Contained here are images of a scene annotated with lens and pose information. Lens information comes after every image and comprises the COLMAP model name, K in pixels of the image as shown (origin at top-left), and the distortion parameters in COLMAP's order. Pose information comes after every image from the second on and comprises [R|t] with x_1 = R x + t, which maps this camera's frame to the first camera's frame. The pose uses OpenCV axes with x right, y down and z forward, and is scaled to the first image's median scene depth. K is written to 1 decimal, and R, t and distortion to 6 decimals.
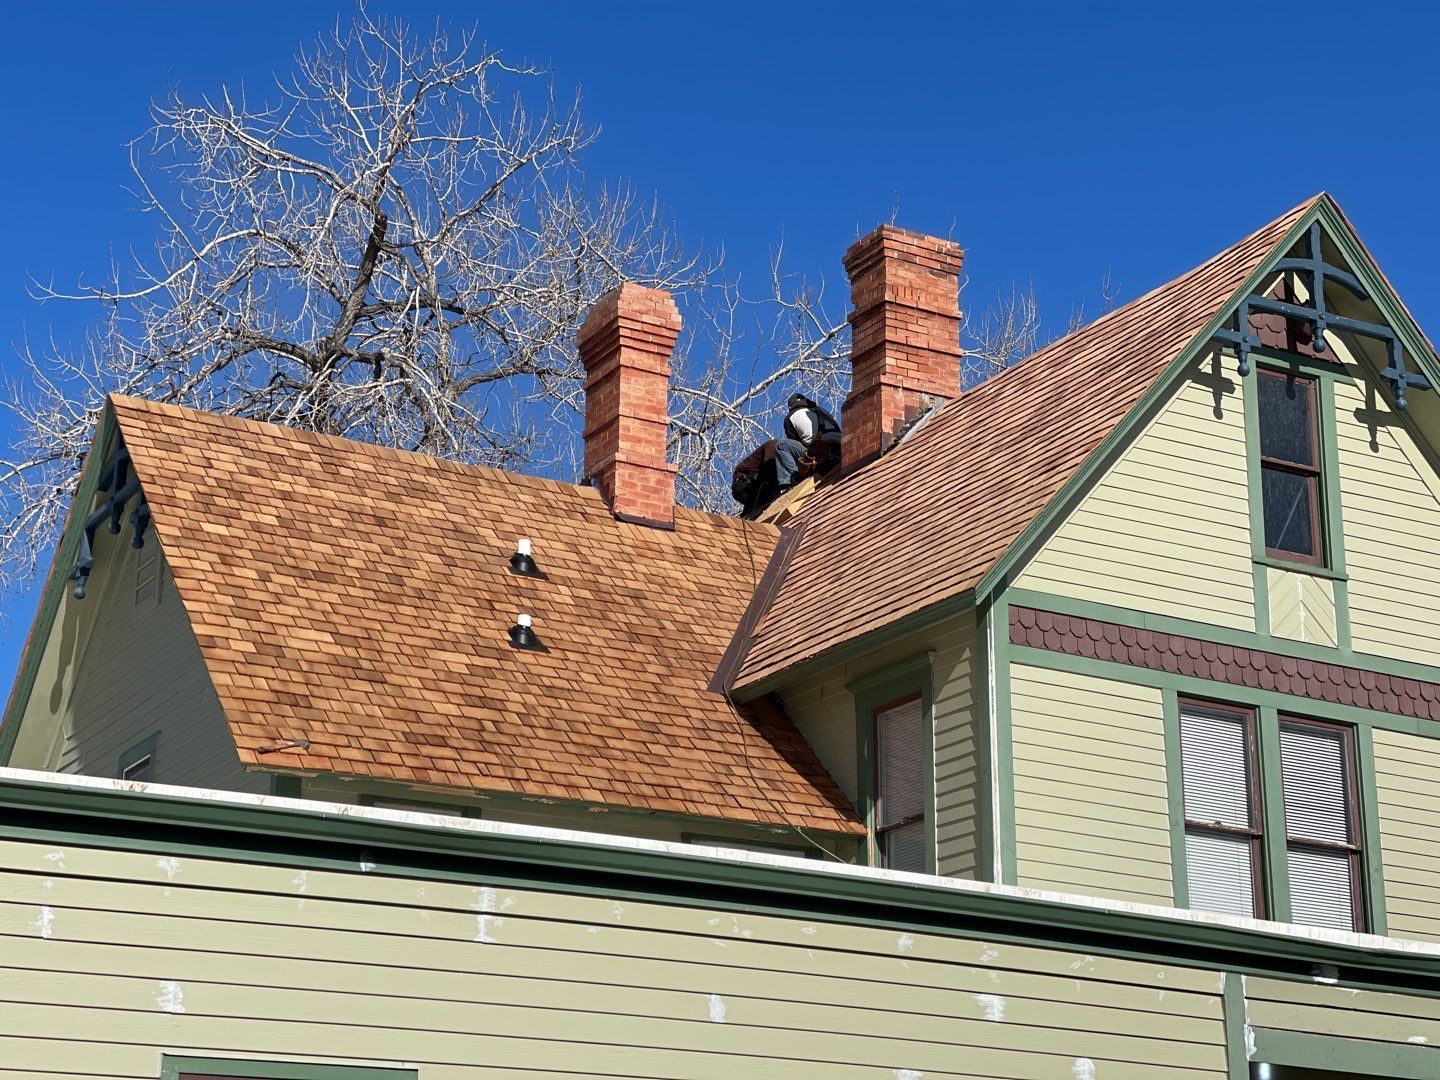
lens RADIAL K [[2659.7, 0, 711.3], [0, 2659.7, 524.7], [0, 0, 1]] dist [0.189149, 0.394083]
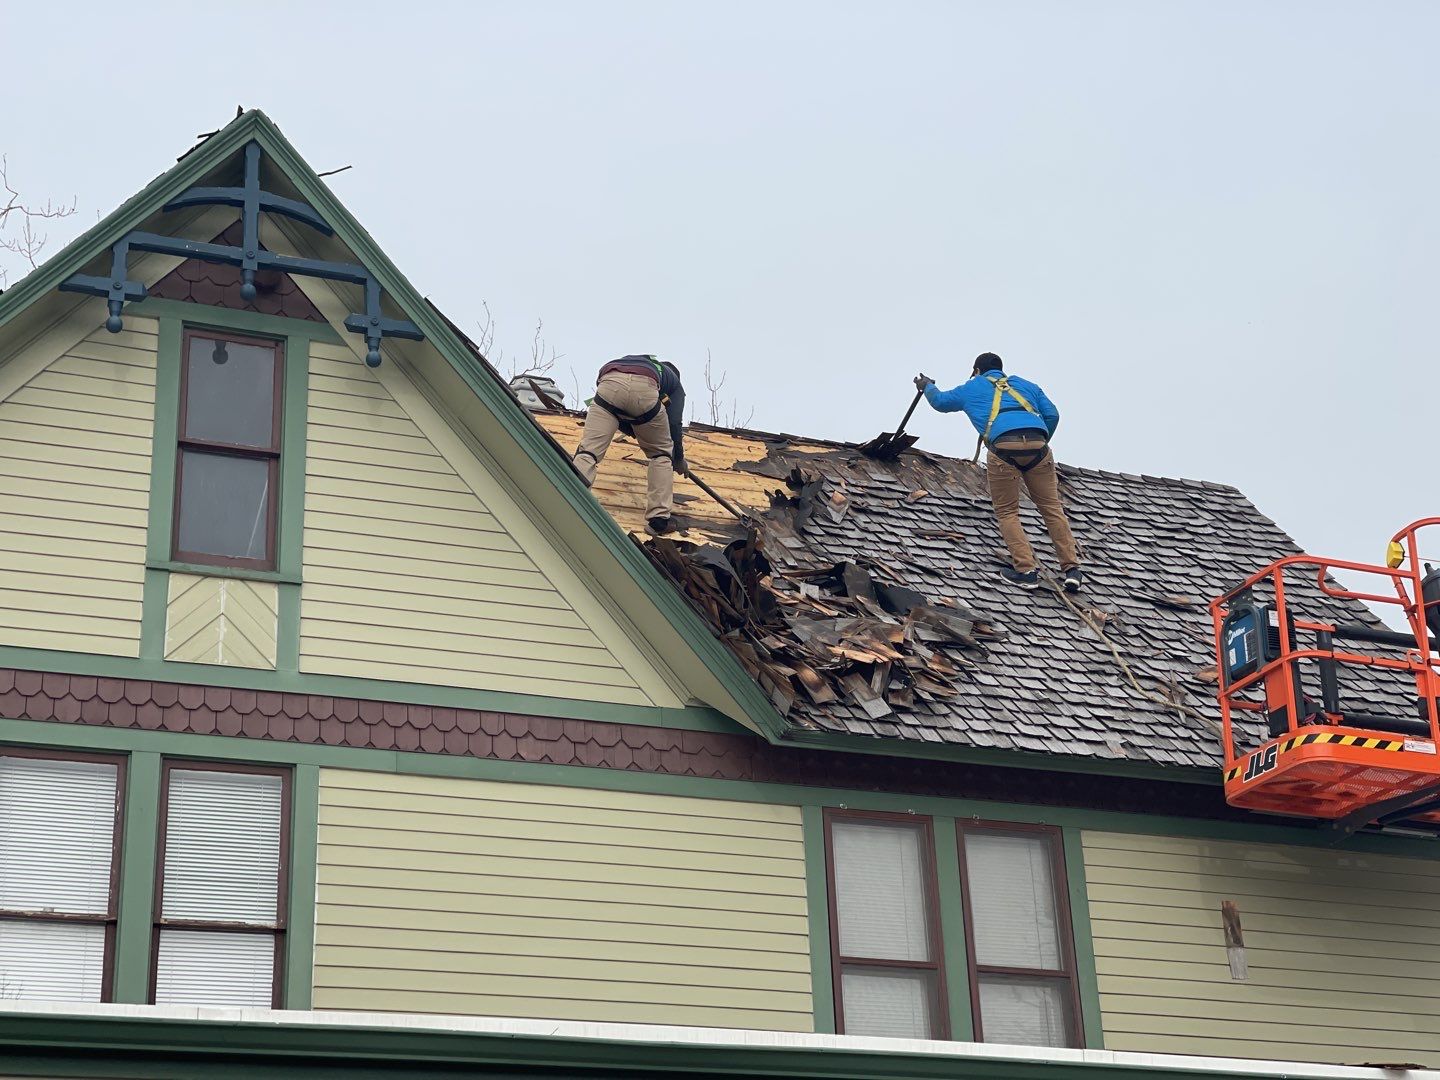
lens RADIAL K [[2659.7, 0, 711.3], [0, 2659.7, 524.7], [0, 0, 1]] dist [0.189149, 0.394083]
pose [[0.988367, -0.107519, -0.107568, 0.443429], [0.095831, 0.989468, -0.108488, 0.099801], [0.118099, 0.096918, 0.988261, 0.256801]]
